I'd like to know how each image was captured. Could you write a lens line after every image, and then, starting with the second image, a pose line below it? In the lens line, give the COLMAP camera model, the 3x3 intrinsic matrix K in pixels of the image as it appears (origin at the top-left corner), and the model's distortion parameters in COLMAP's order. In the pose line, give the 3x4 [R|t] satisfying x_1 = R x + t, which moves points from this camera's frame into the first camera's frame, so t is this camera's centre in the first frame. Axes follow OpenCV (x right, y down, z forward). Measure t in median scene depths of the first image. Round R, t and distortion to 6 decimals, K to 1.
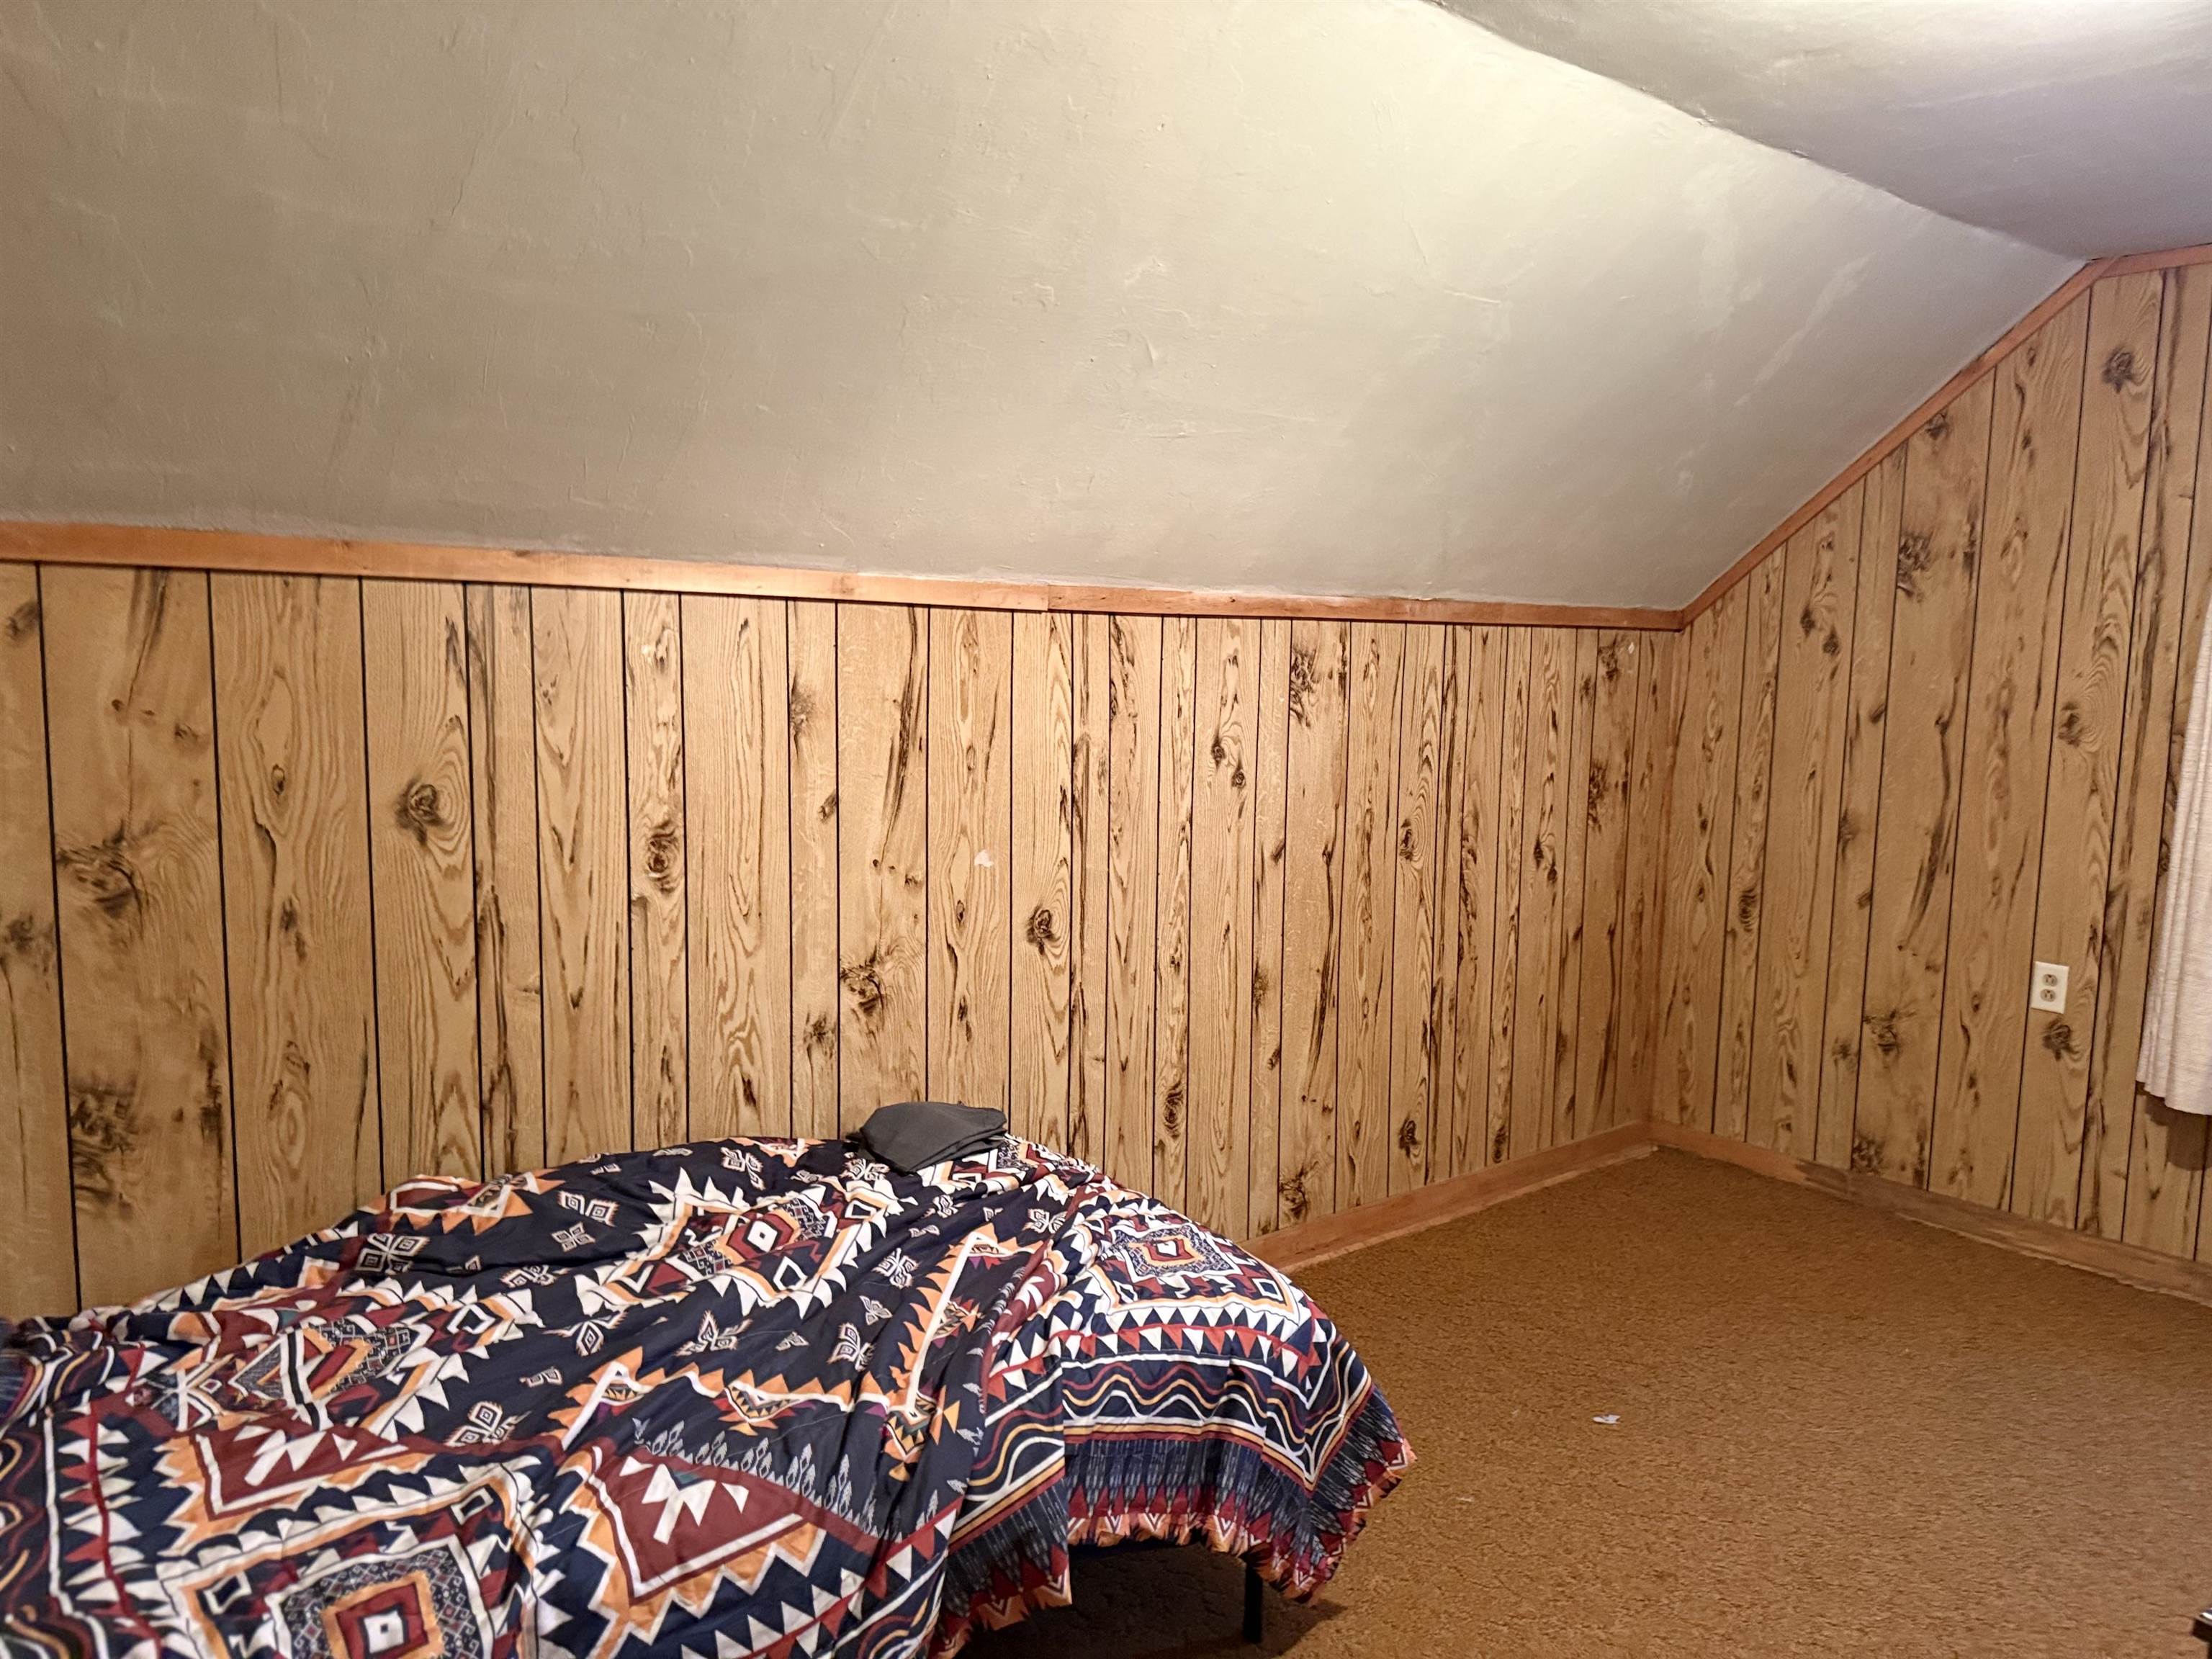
lens RADIAL K [[1573.2, 0, 1106.0], [0, 1573.2, 829.5], [0, 0, 1]] dist [-0.002576, -0.003547]
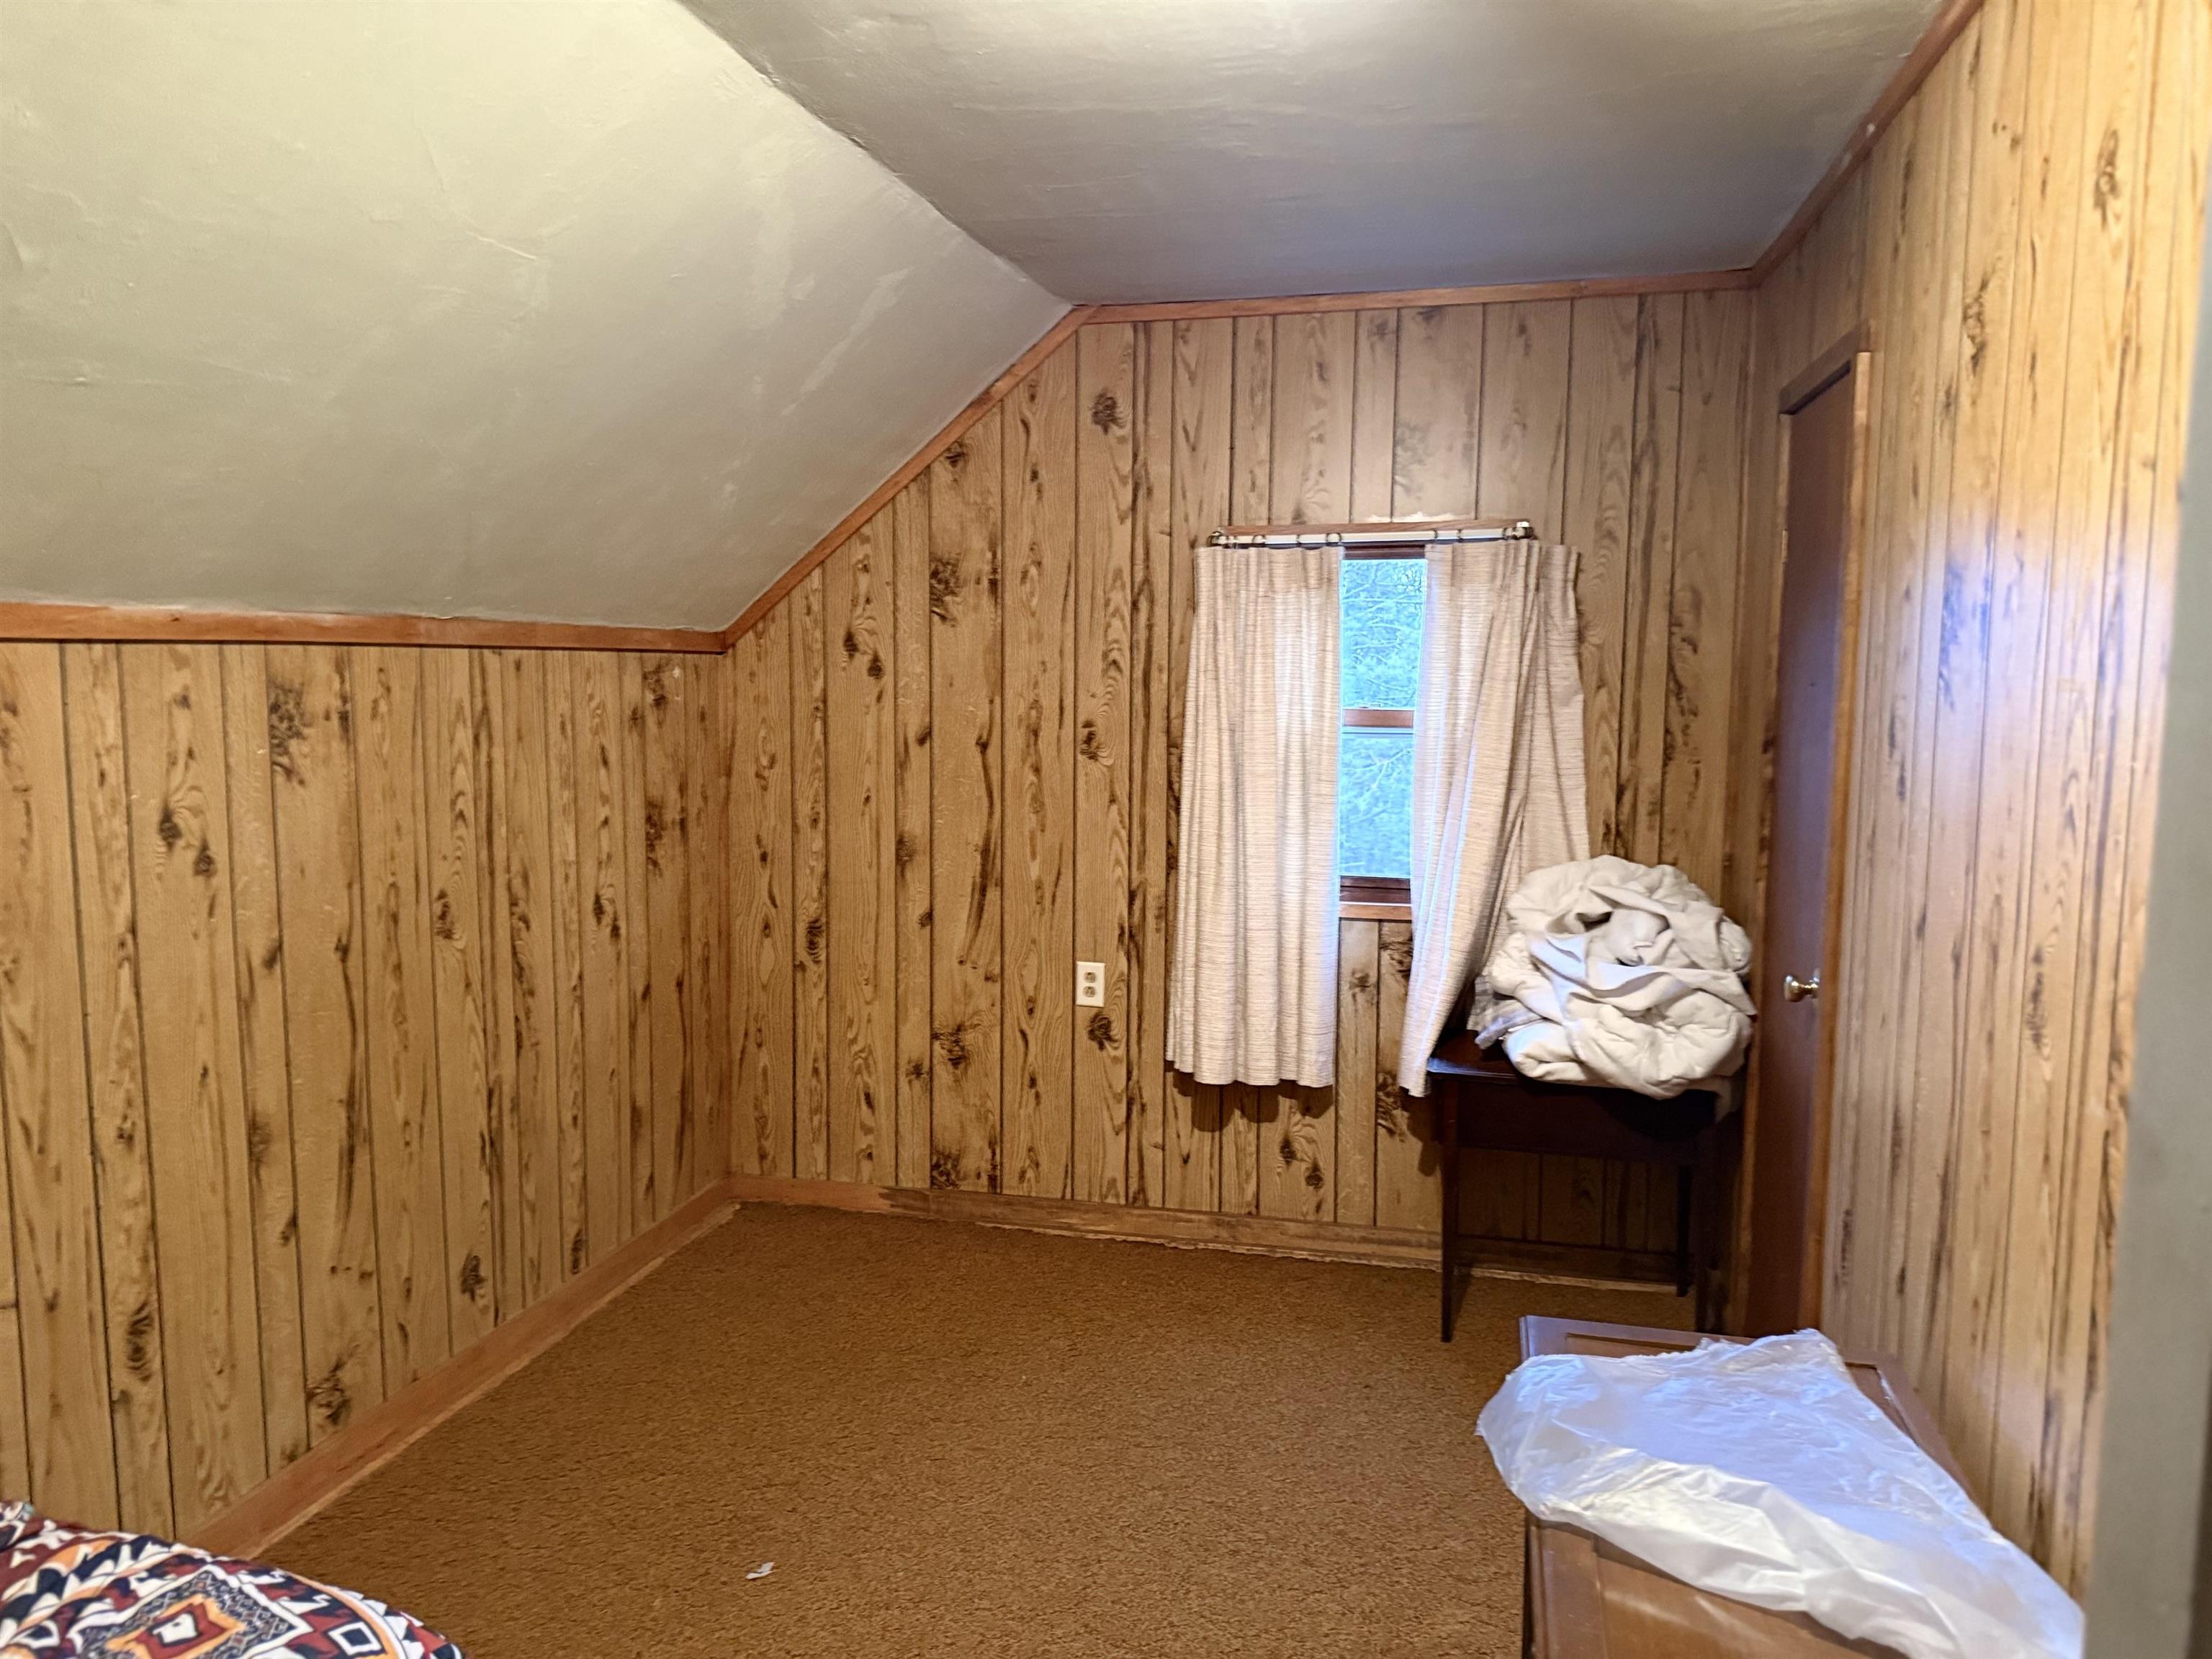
lens RADIAL K [[1562.6, 0, 1157.3], [0, 1562.6, 821.5], [0, 0, 1]] dist [0.047308, -0.071133]
pose [[0.793276, -0.067524, 0.605107, -0.003929], [0.076266, 0.997024, 0.011275, -0.019633], [-0.604067, 0.037205, 0.796065, 0.115361]]
